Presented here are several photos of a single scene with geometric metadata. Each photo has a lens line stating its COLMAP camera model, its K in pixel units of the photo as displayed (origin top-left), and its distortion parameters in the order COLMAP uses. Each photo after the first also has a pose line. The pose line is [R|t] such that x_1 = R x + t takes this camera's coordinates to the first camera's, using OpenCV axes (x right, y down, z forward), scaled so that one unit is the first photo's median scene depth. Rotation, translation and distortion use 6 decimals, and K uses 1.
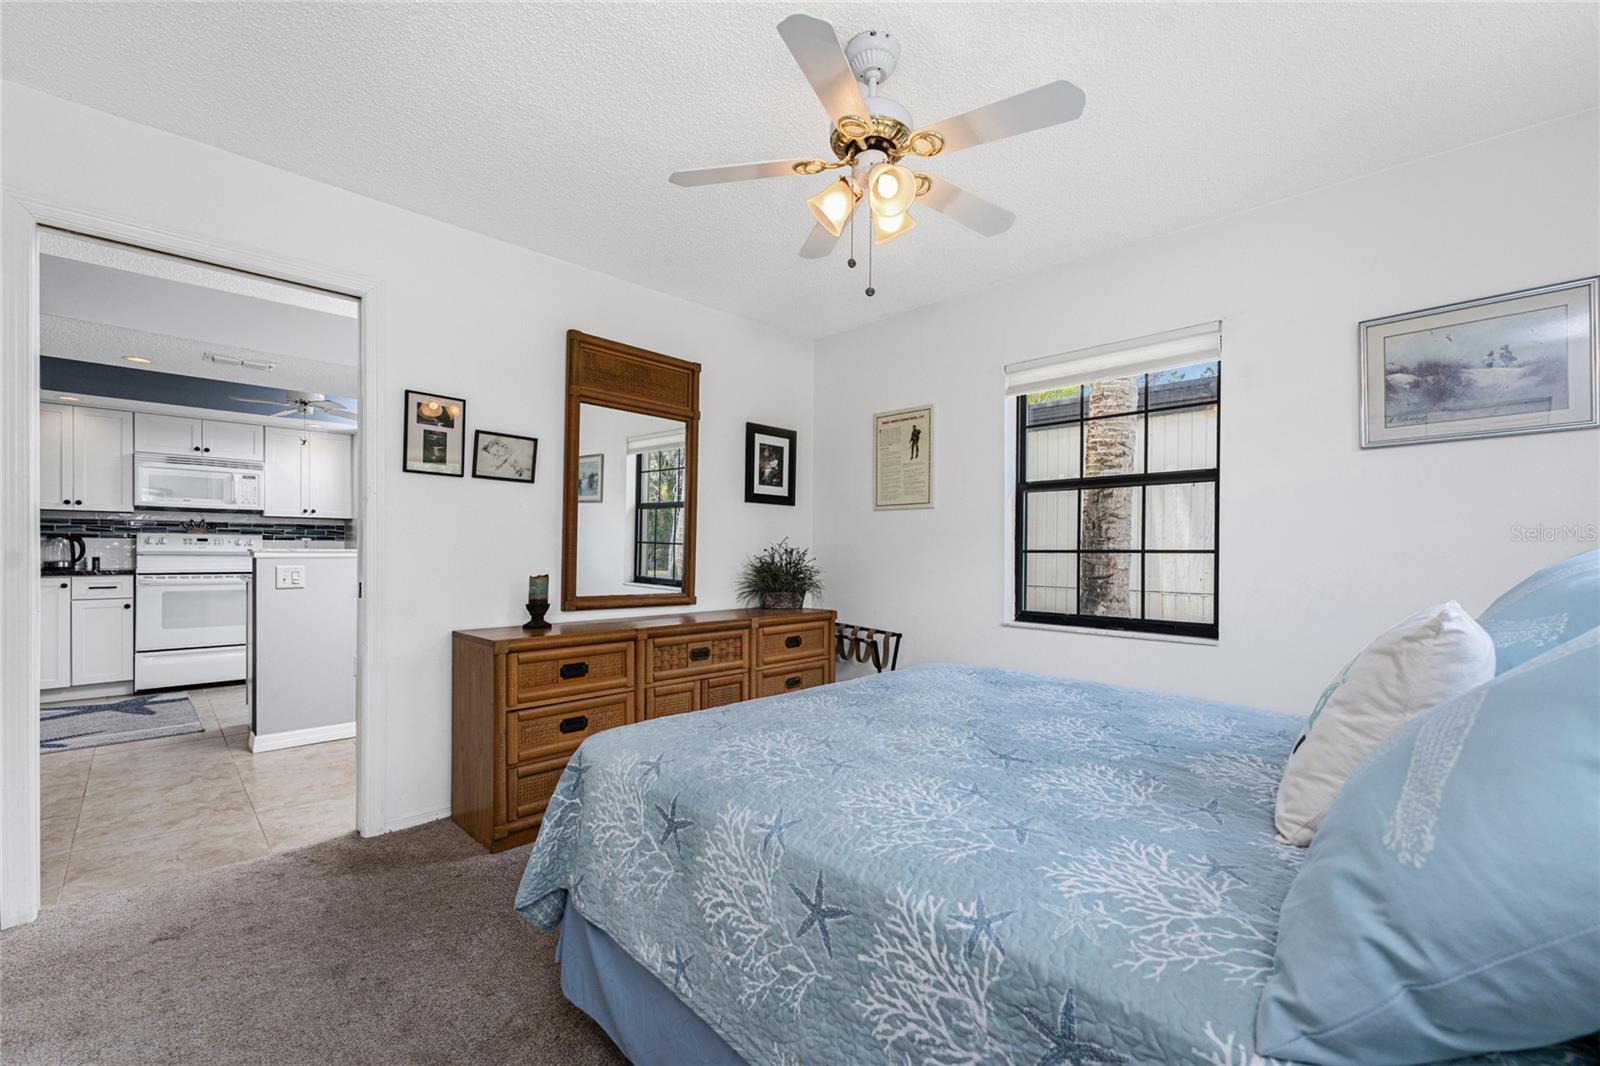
lens RADIAL K [[657.8, 0, 798.5], [0, 657.8, 554.7], [0, 0, 1]] dist [0.000345, -0.000056]
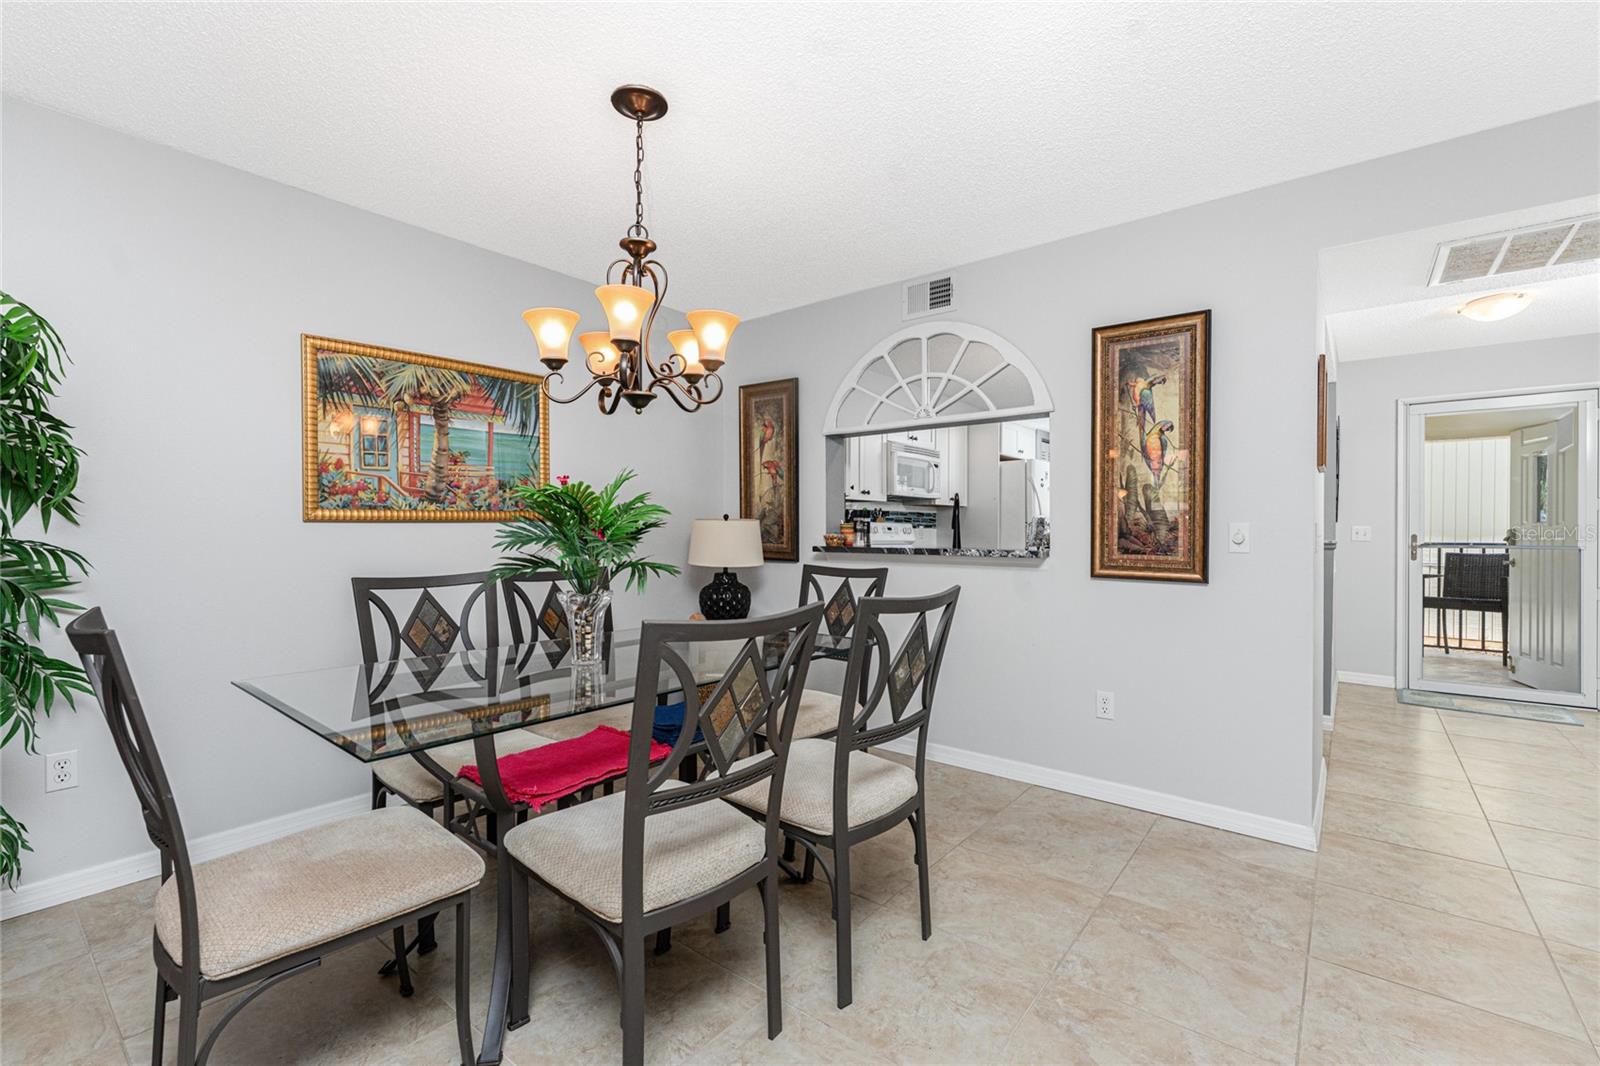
lens RADIAL K [[682.6, 0, 807.2], [0, 682.6, 532.3], [0, 0, 1]] dist [-0.001092, -0.000055]
pose [[0.992849, 0.002861, 0.119340, -1.116674], [-0.003385, 0.999986, 0.004185, -0.020179], [-0.119327, -0.004559, 0.992845, -0.016681]]
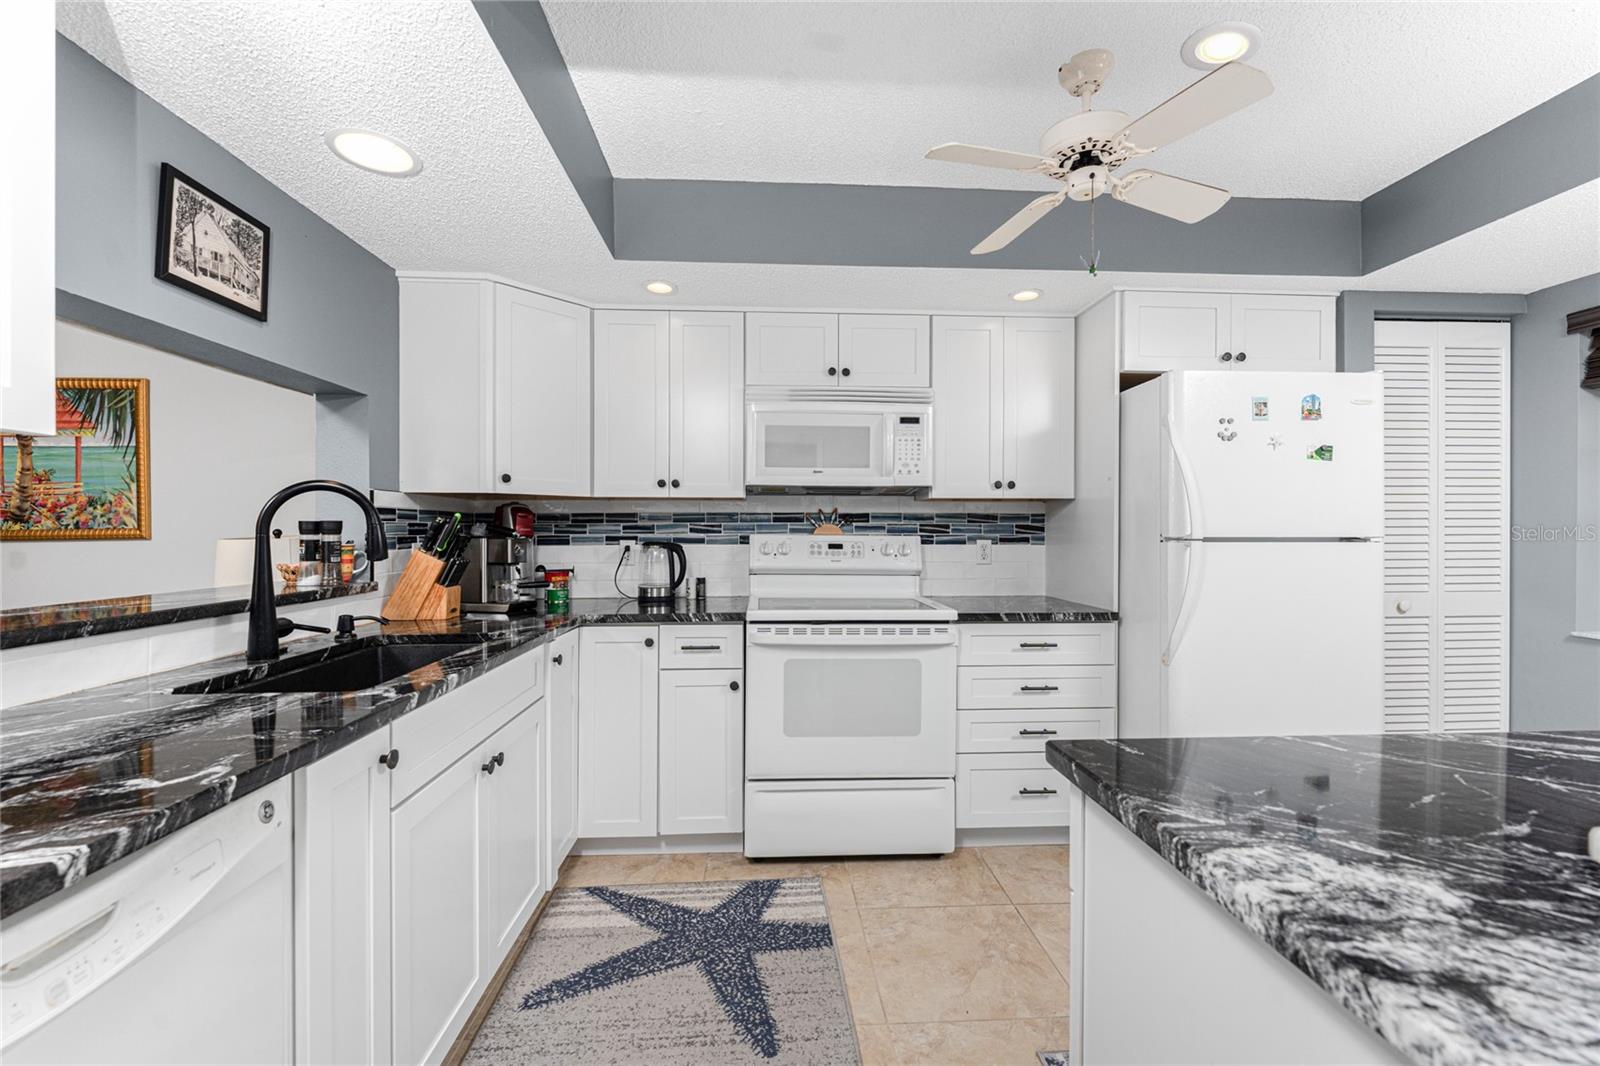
lens RADIAL K [[678.5, 0, 800.0], [0, 678.5, 533.0], [0, 0, 1]] dist [-0.000749, -0.000003]
pose [[0.745789, 0.000622, -0.666182, -0.537477], [-0.001212, 0.999999, -0.000423, -0.031836], [0.666181, 0.001123, 0.745789, 0.545368]]
